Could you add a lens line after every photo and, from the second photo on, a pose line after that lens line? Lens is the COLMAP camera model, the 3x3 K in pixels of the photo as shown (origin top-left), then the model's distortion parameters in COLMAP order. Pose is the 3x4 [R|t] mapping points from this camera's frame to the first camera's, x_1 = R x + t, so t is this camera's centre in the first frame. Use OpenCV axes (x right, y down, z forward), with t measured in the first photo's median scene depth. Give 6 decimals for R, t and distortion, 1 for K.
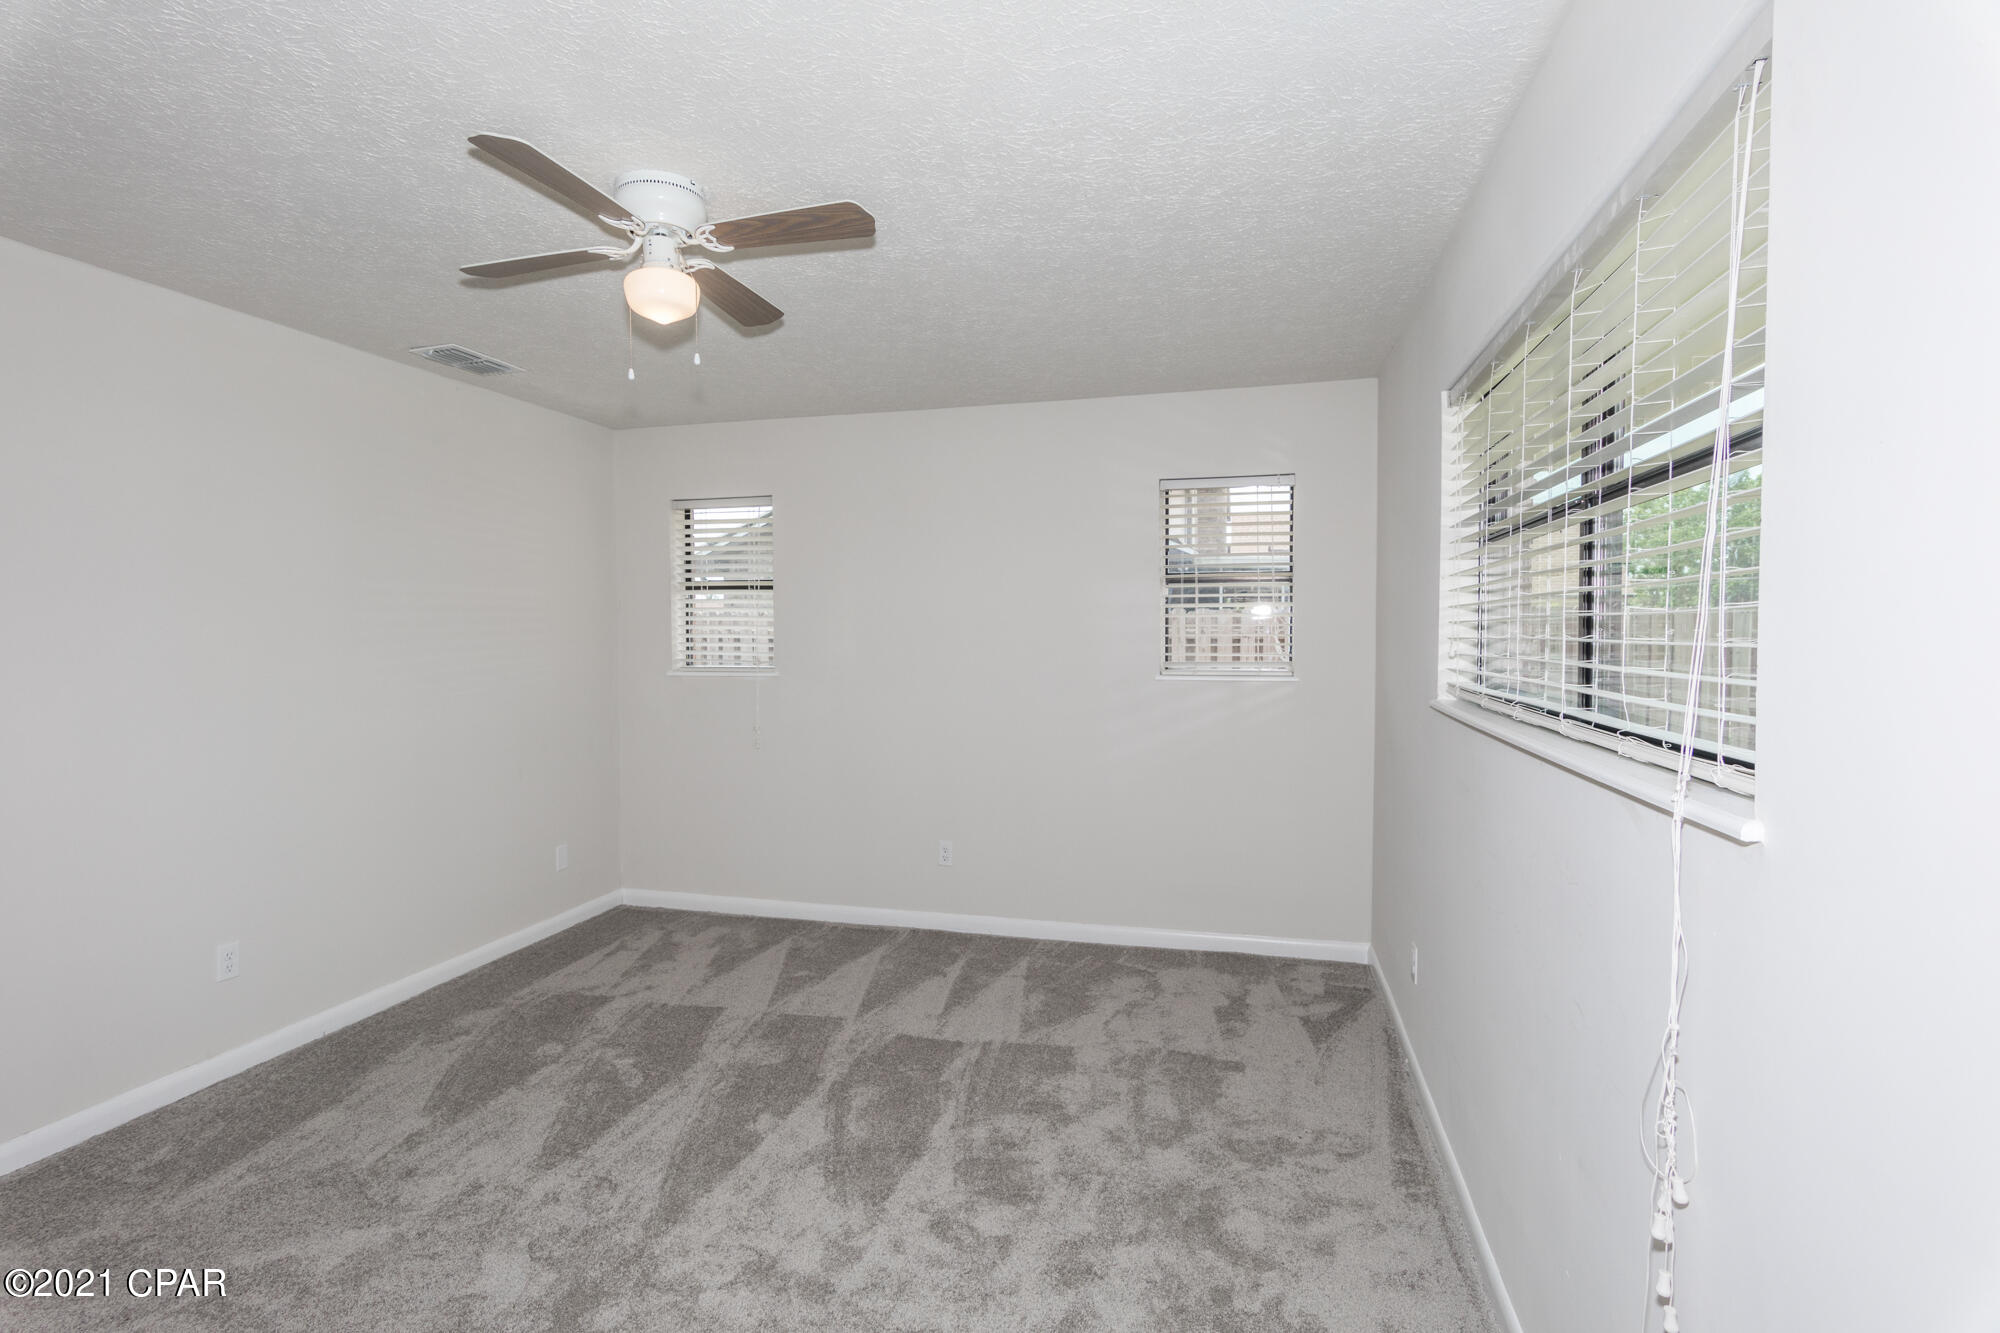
lens RADIAL K [[958.9, 0, 996.0], [0, 958.9, 669.4], [0, 0, 1]] dist [0.004820, -0.000481]
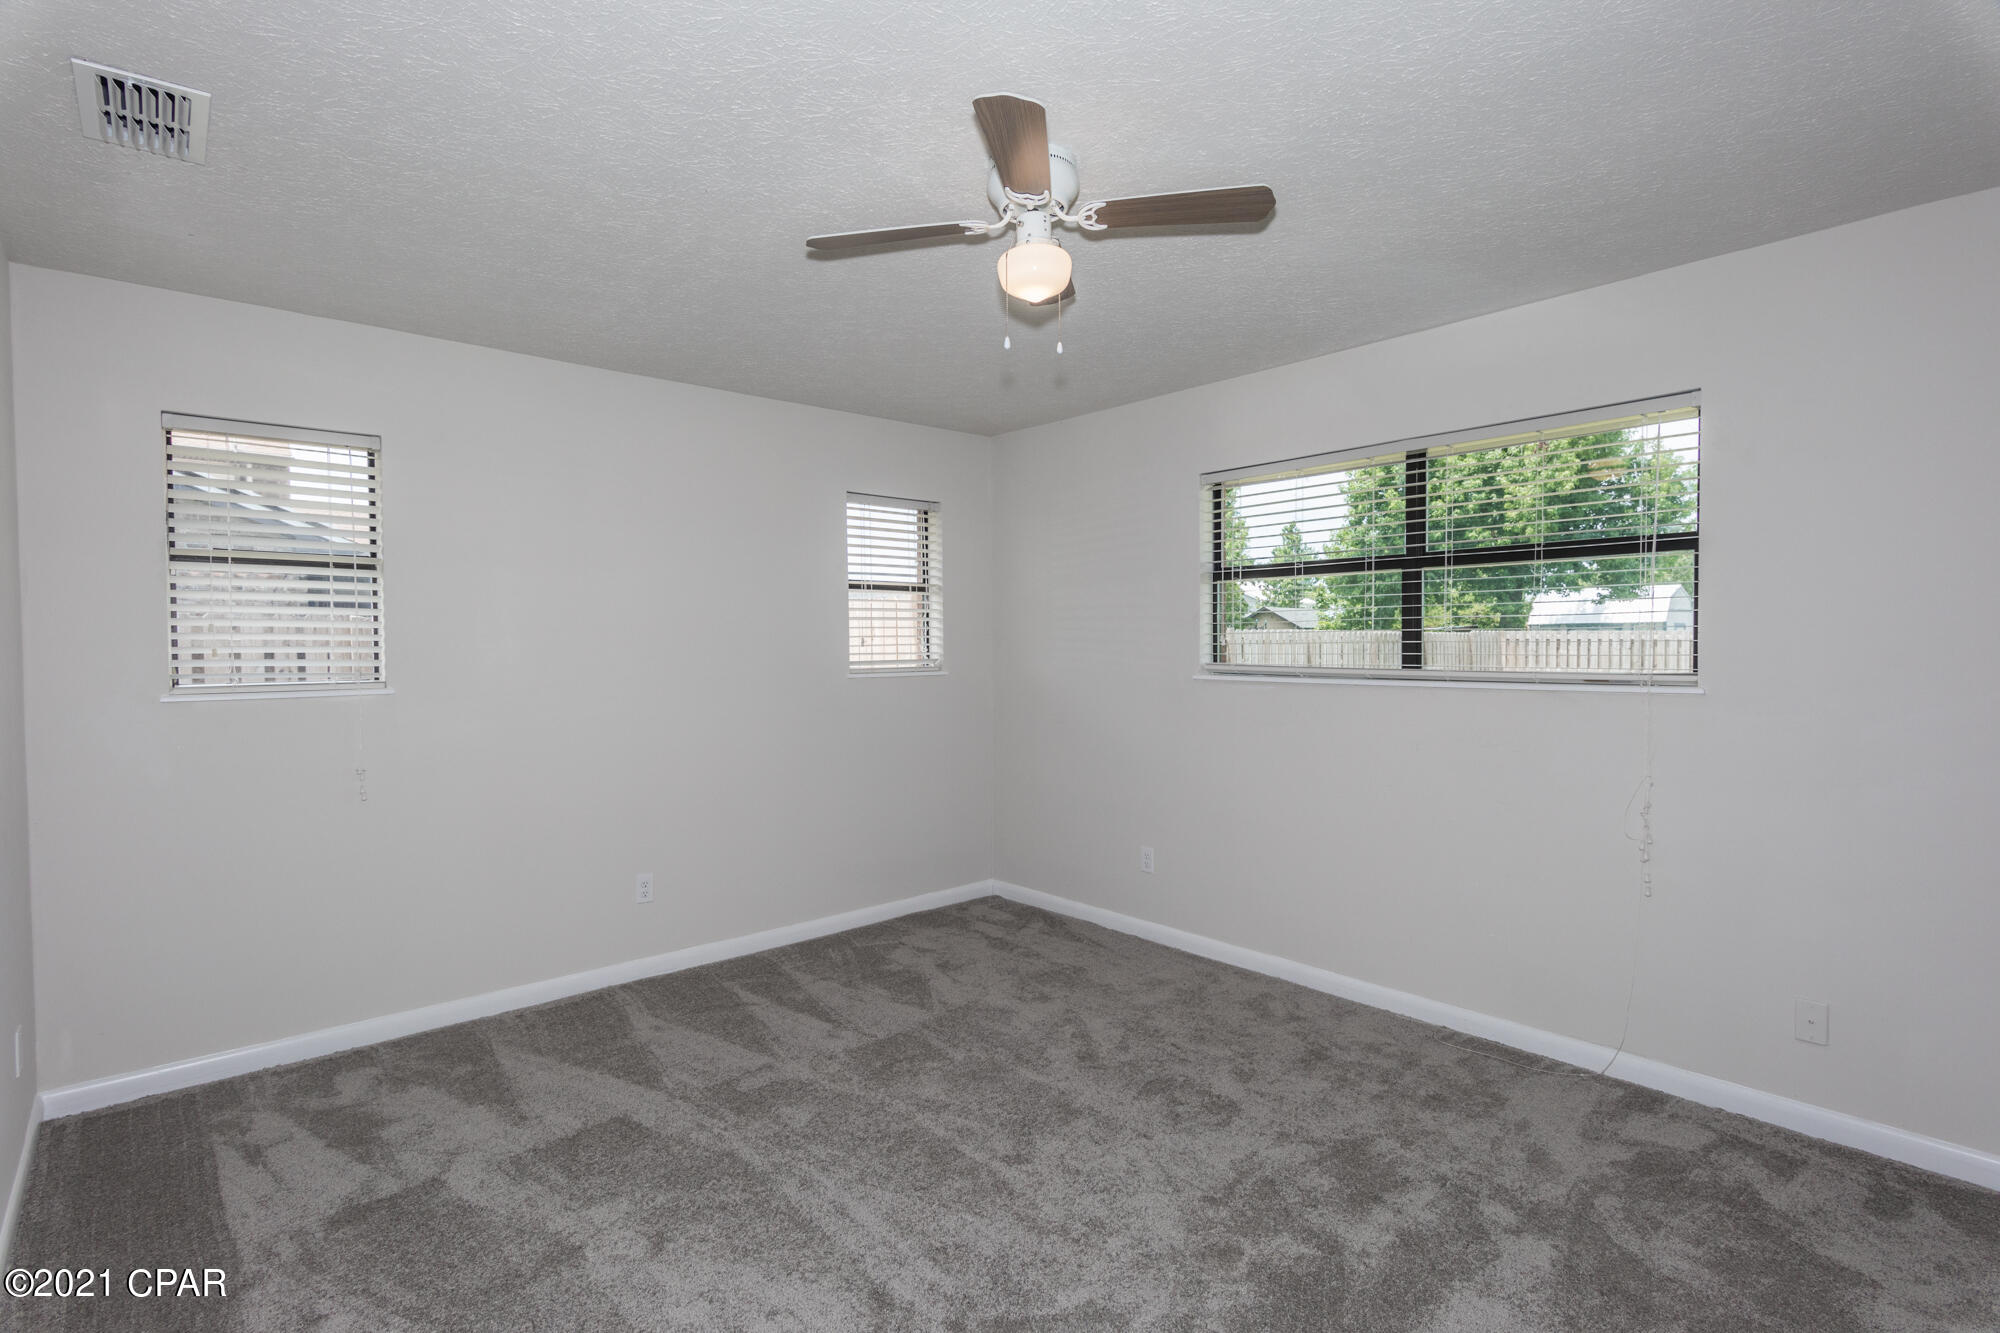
lens RADIAL K [[958.9, 0, 996.0], [0, 958.9, 669.4], [0, 0, 1]] dist [0.004820, -0.000481]
pose [[0.558883, -0.023854, 0.828903, -0.673005], [0.037600, 0.999287, 0.003405, 0.004462], [-0.828393, 0.029263, 0.559382, 0.284006]]
